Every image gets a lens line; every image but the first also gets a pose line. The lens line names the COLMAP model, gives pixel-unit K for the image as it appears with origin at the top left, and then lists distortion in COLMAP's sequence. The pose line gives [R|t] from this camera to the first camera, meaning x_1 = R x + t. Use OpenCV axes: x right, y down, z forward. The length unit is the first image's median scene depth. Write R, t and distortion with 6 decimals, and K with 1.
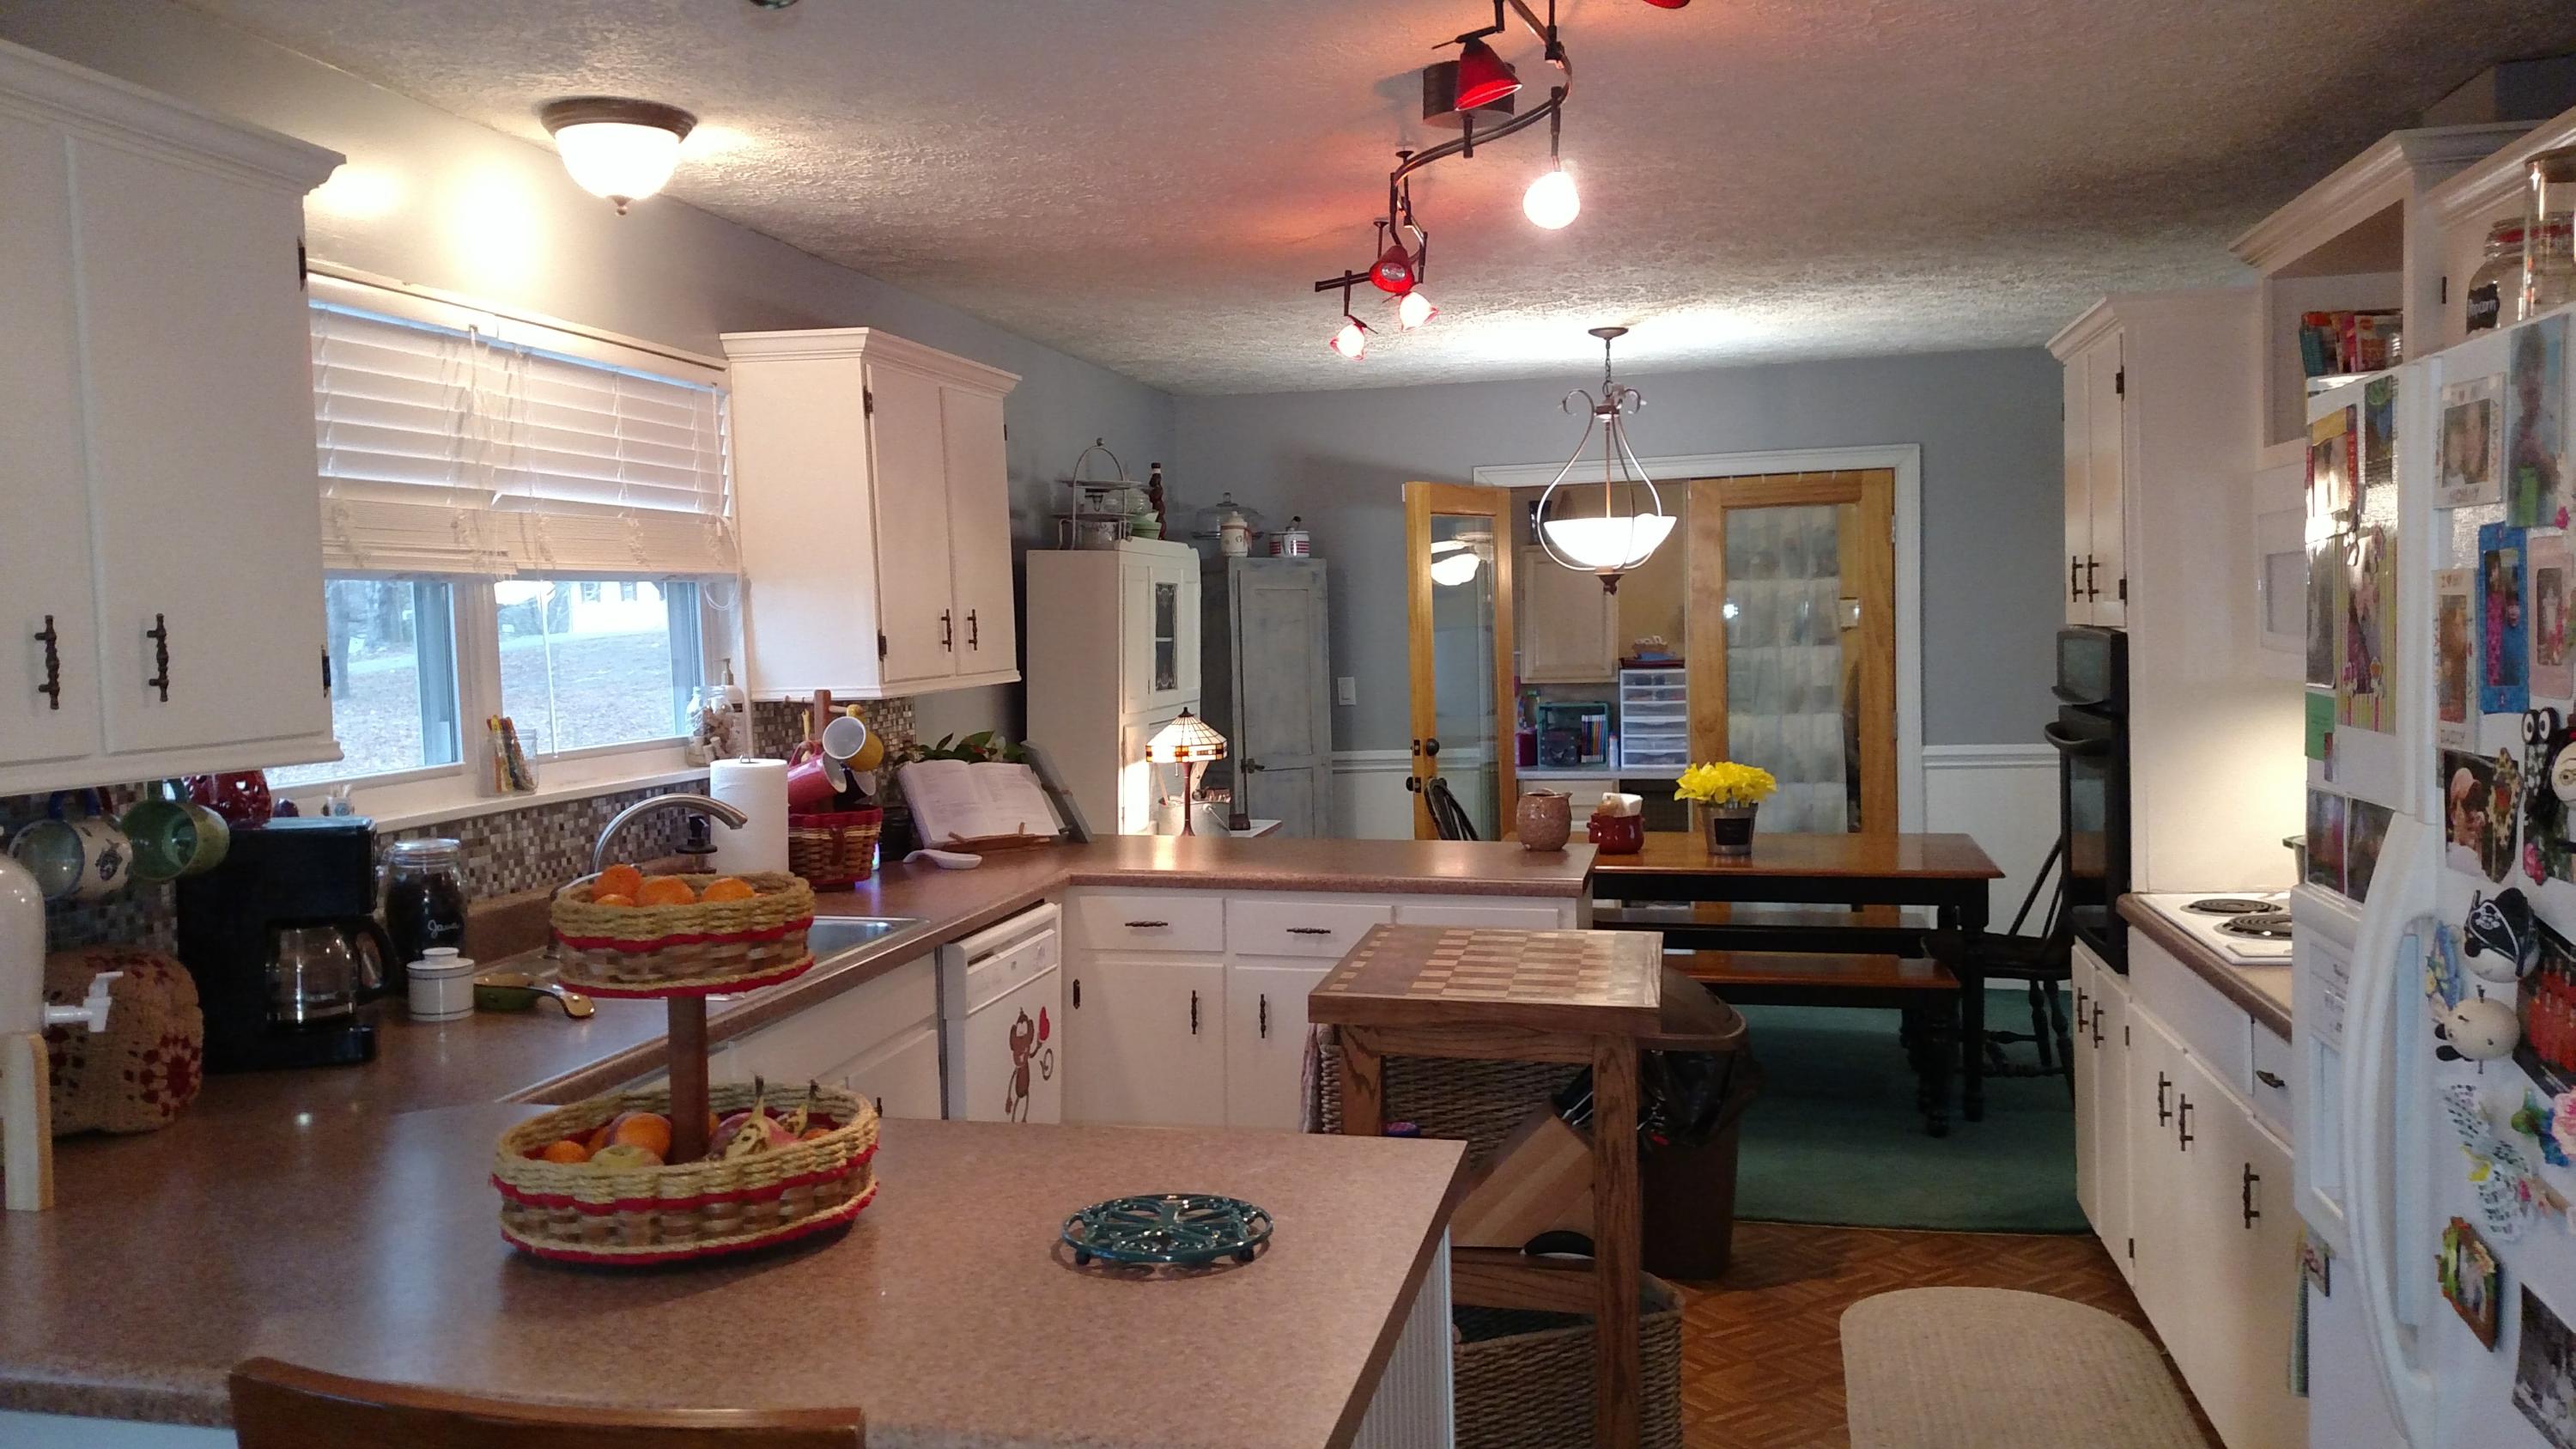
lens RADIAL K [[2040.2, 0, 1285.4], [0, 2040.2, 719.5], [0, 0, 1]] dist [0.156087, -0.038810]
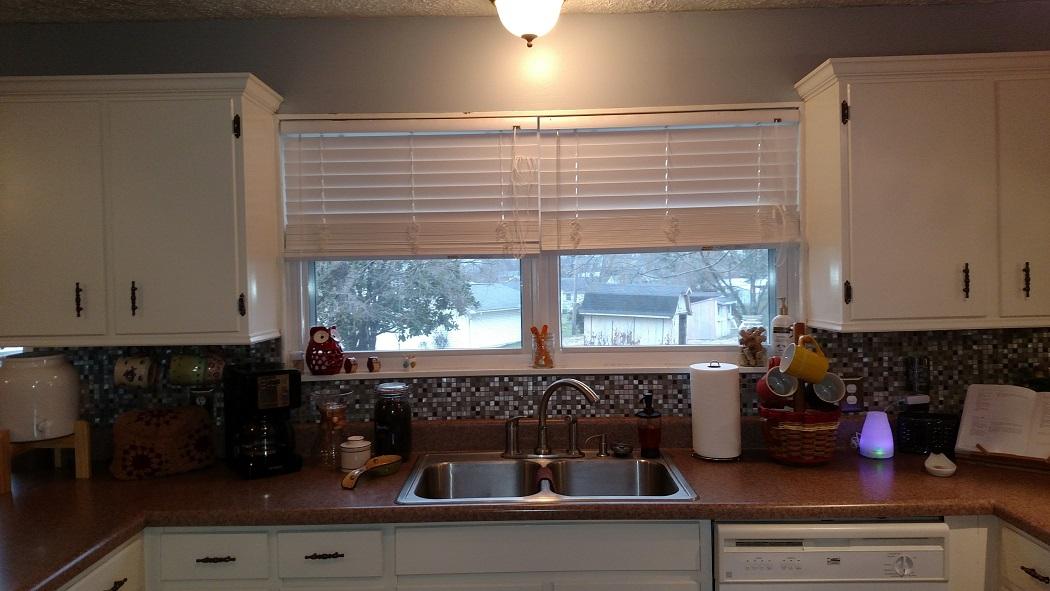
lens RADIAL K [[831.5, 0, 520.8], [0, 831.5, 312.2], [0, 0, 1]] dist [0.156087, -0.038810]
pose [[0.197390, 0.058710, -0.978565, 0.373985], [-0.036986, 0.997940, 0.052412, -0.054192], [0.979627, 0.025847, 0.199155, 0.826300]]
